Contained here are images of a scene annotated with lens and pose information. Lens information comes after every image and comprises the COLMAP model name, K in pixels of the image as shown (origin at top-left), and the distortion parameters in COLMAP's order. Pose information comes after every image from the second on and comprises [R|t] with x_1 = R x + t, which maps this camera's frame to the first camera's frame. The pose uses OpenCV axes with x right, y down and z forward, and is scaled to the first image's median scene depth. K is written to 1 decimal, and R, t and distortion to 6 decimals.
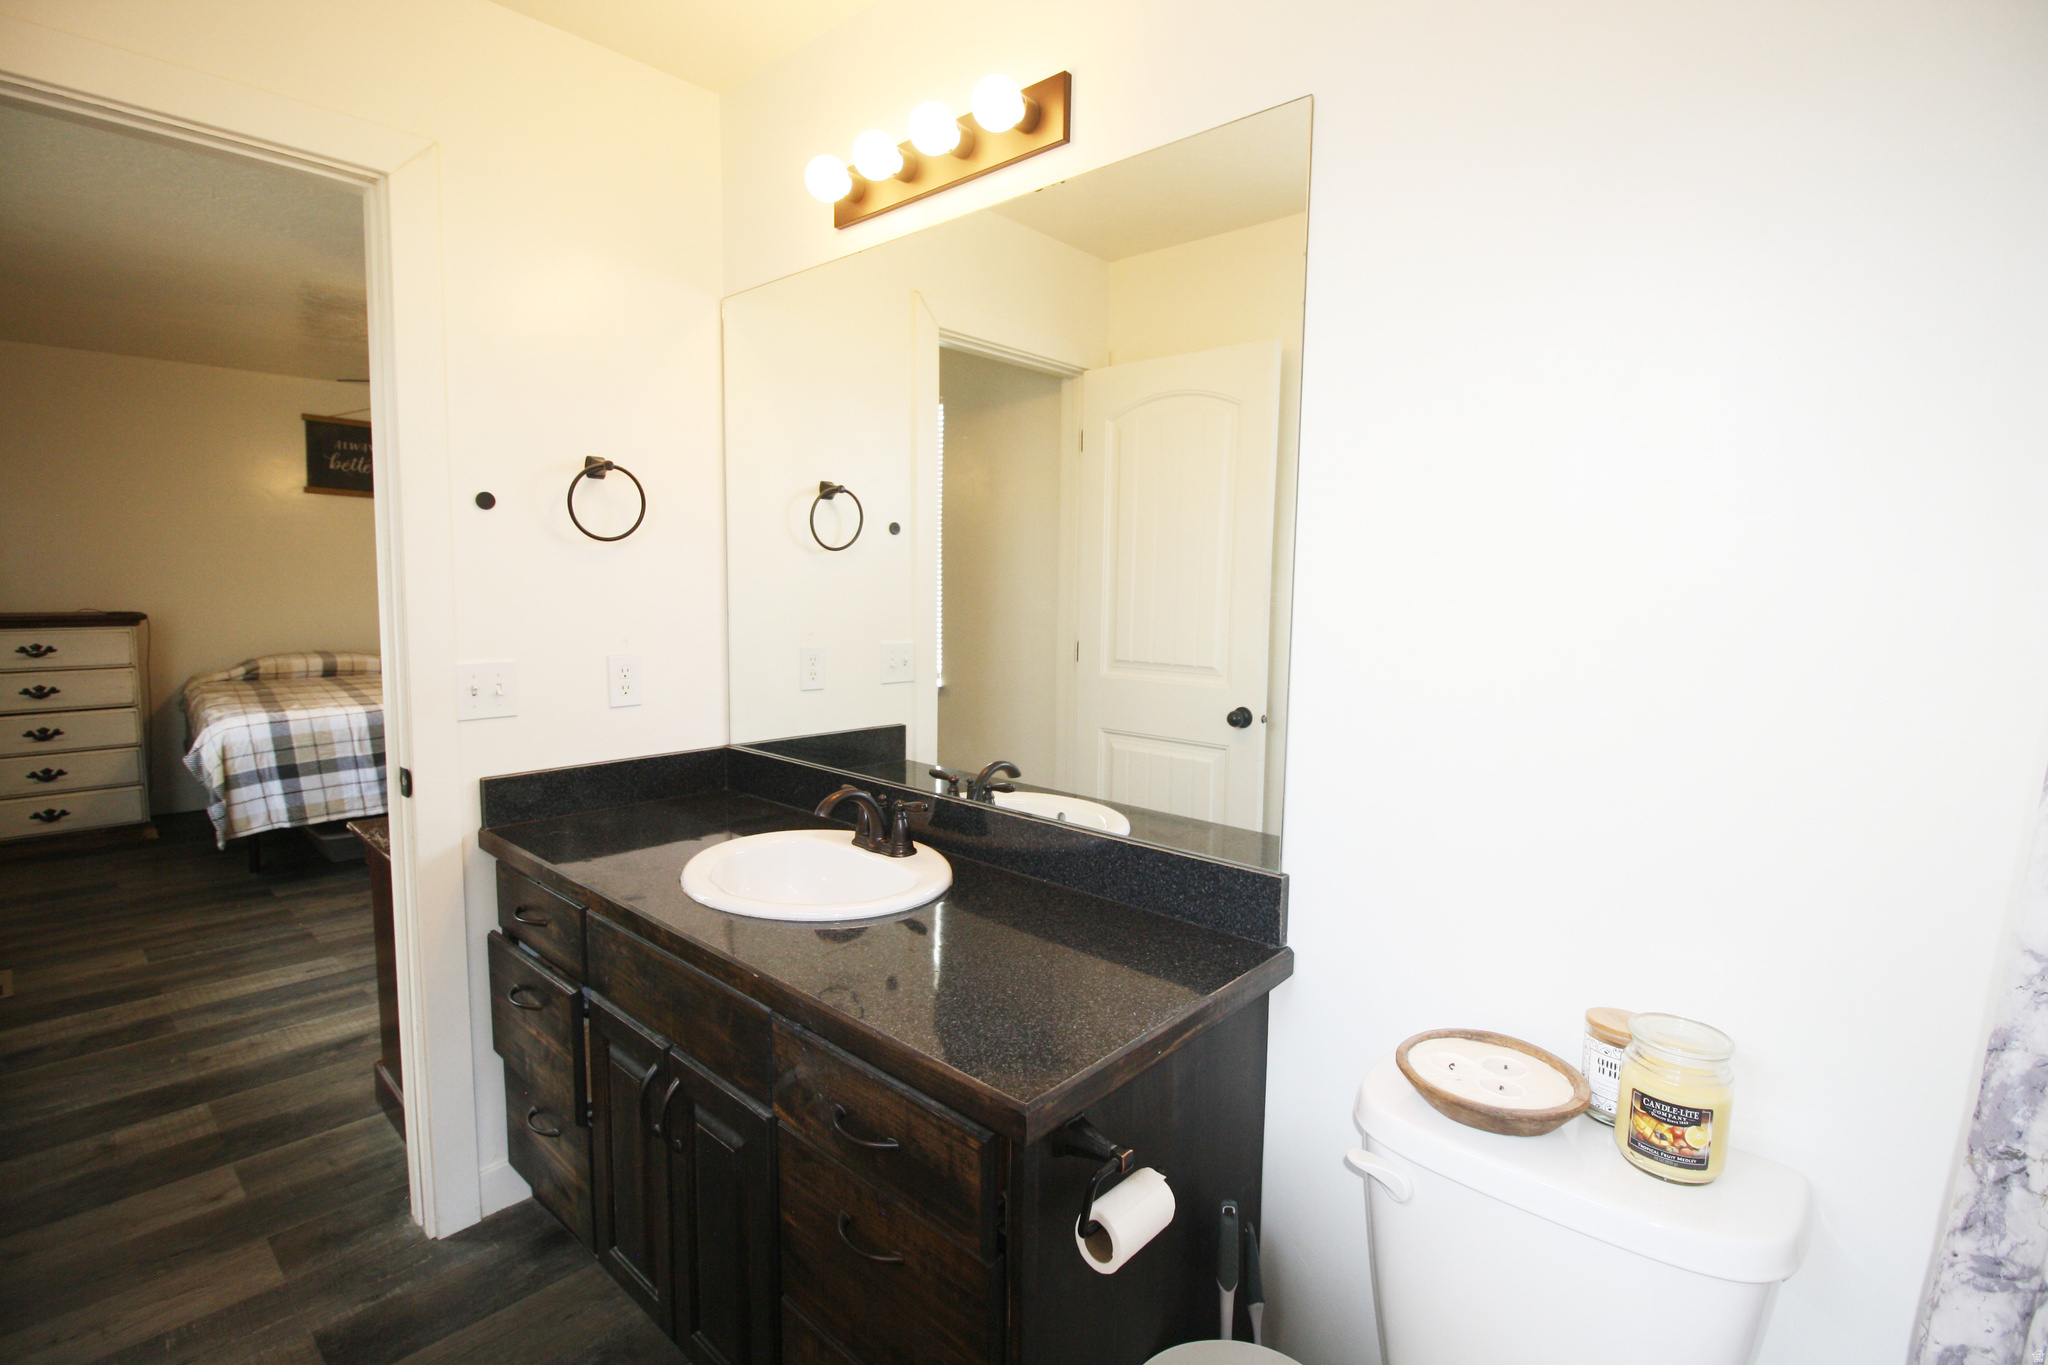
lens RADIAL K [[953.9, 0, 1023.4], [0, 953.9, 663.6], [0, 0, 1]] dist [0.000877, -0.011862]
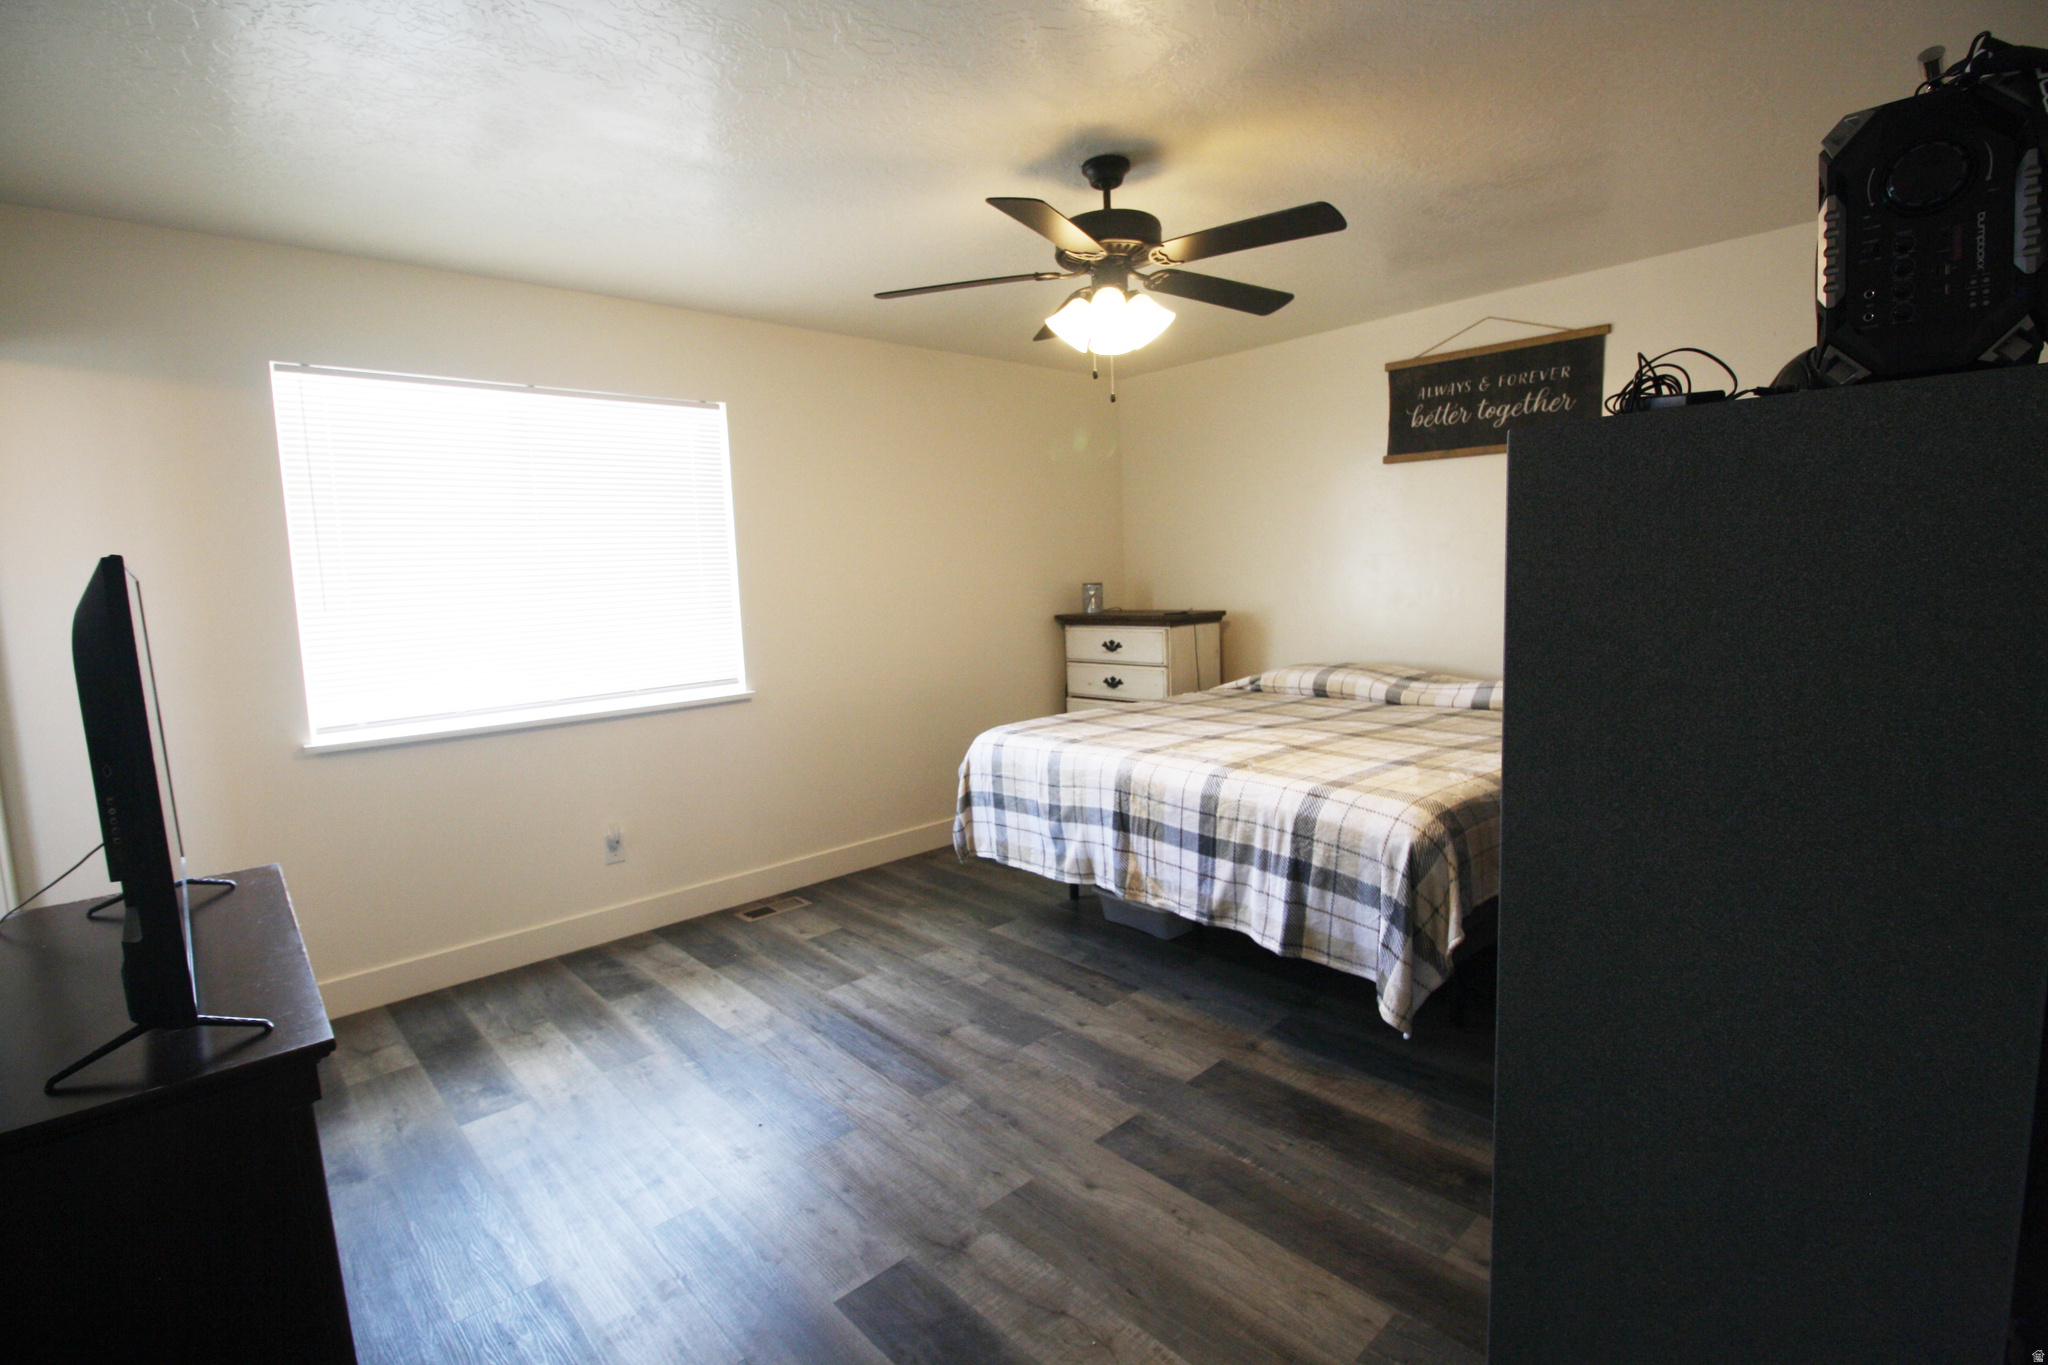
lens RADIAL K [[953.9, 0, 1042.1], [0, 953.9, 682.1], [0, 0, 1]] dist [0.000877, -0.011862]
pose [[-0.078334, 0.103899, -0.991498, 0.110854], [-0.049537, 0.992920, 0.107961, -0.098178], [0.995696, 0.057573, -0.072633, 1.091031]]
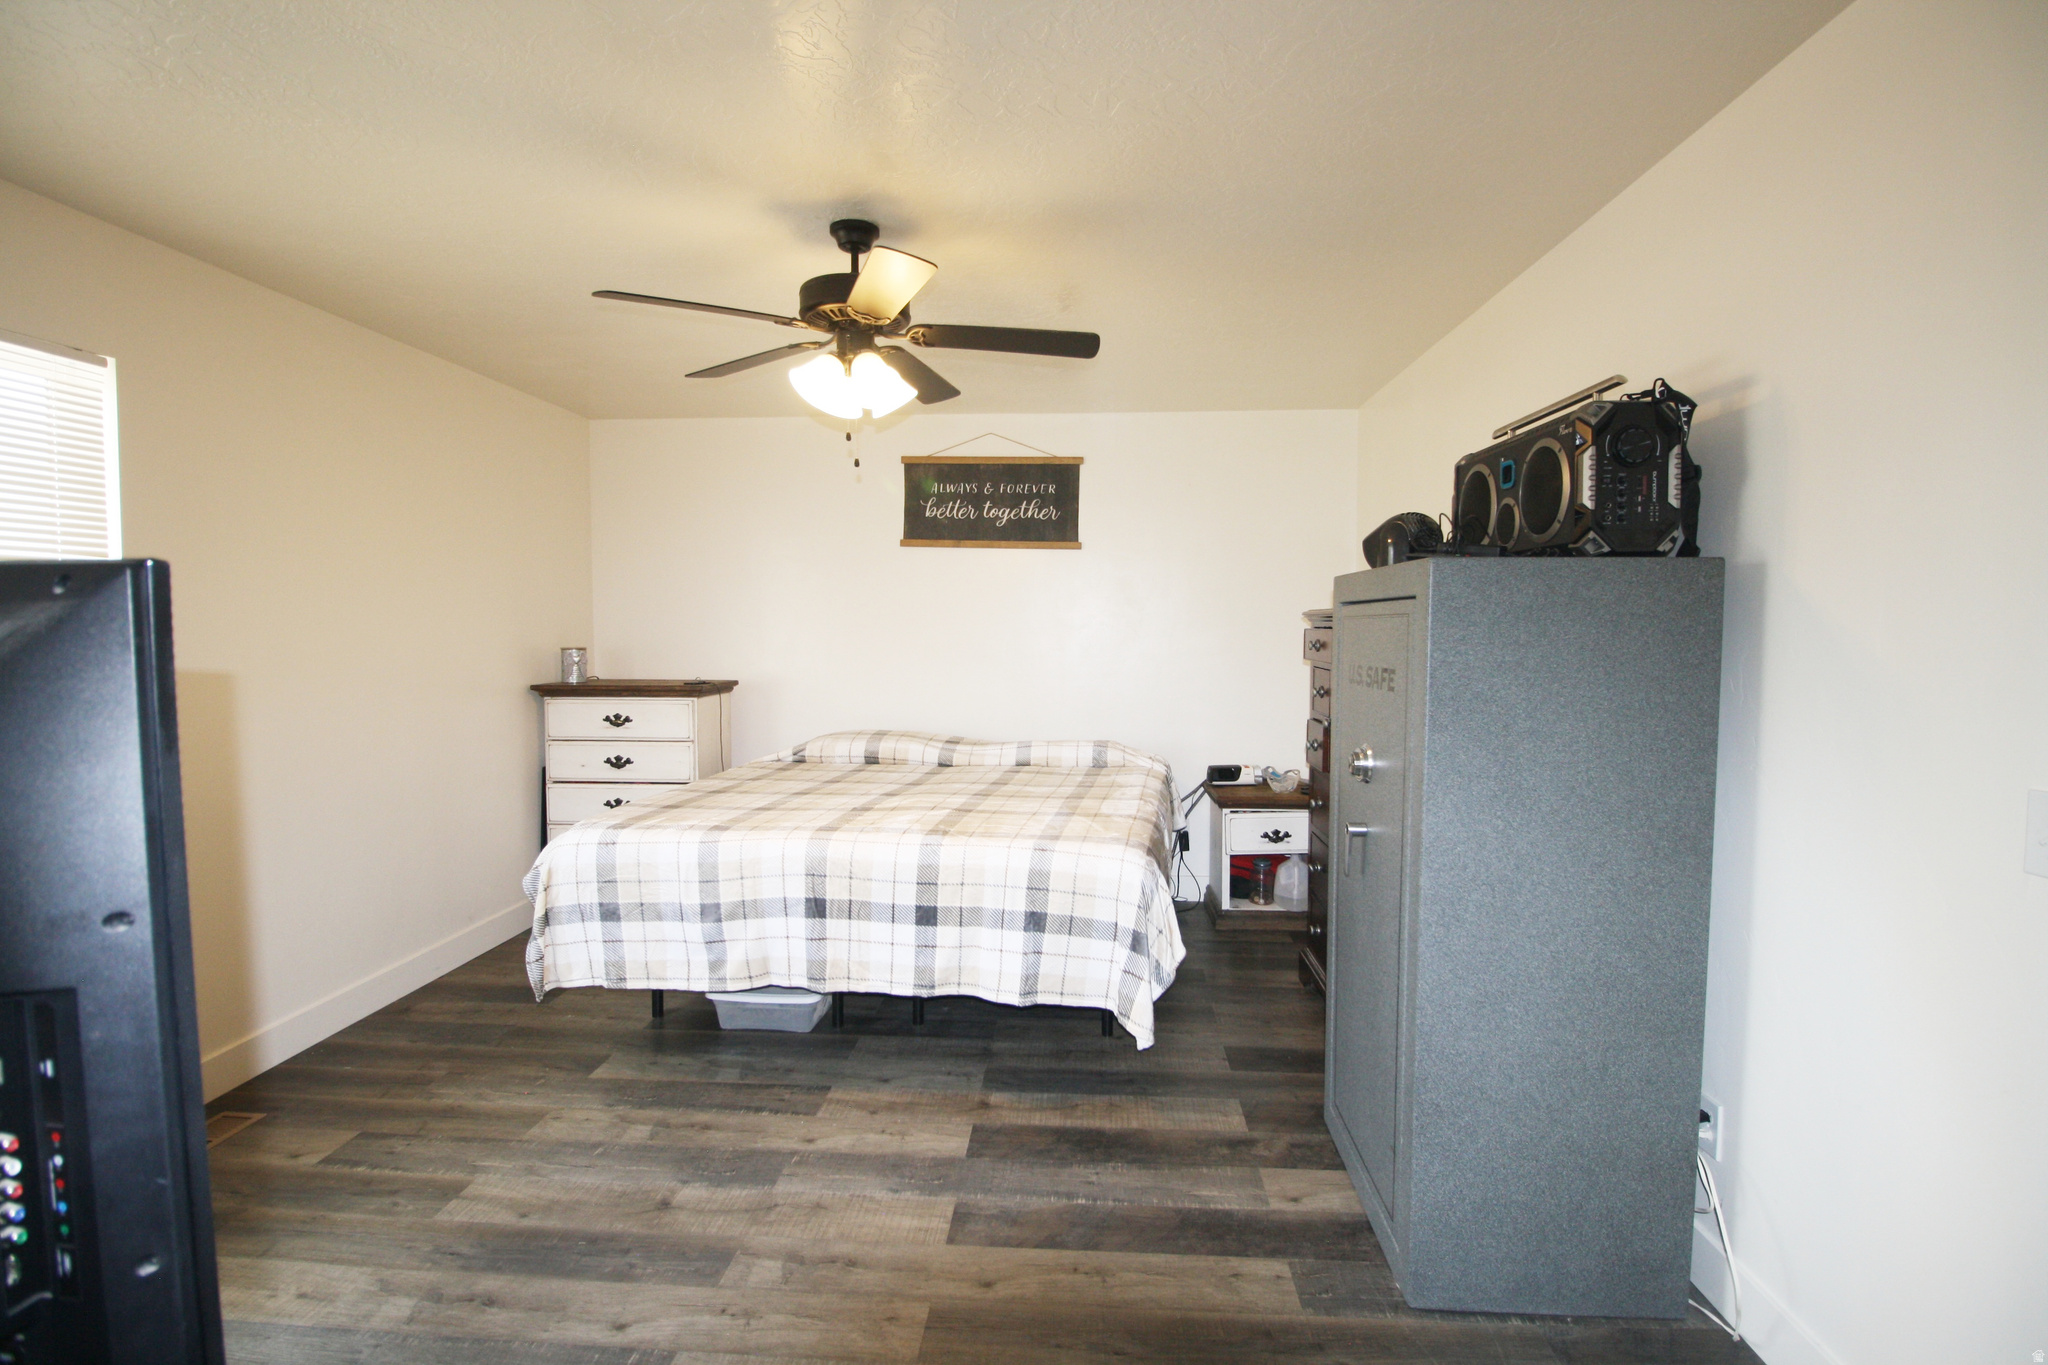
lens RADIAL K [[953.9, 0, 1036.9], [0, 953.9, 681.3], [0, 0, 1]] dist [0.000877, -0.011862]
pose [[0.622964, 0.032411, -0.781579, 0.011221], [-0.061566, 0.998073, -0.007683, -0.080738], [0.779824, 0.052905, 0.623759, 0.779480]]
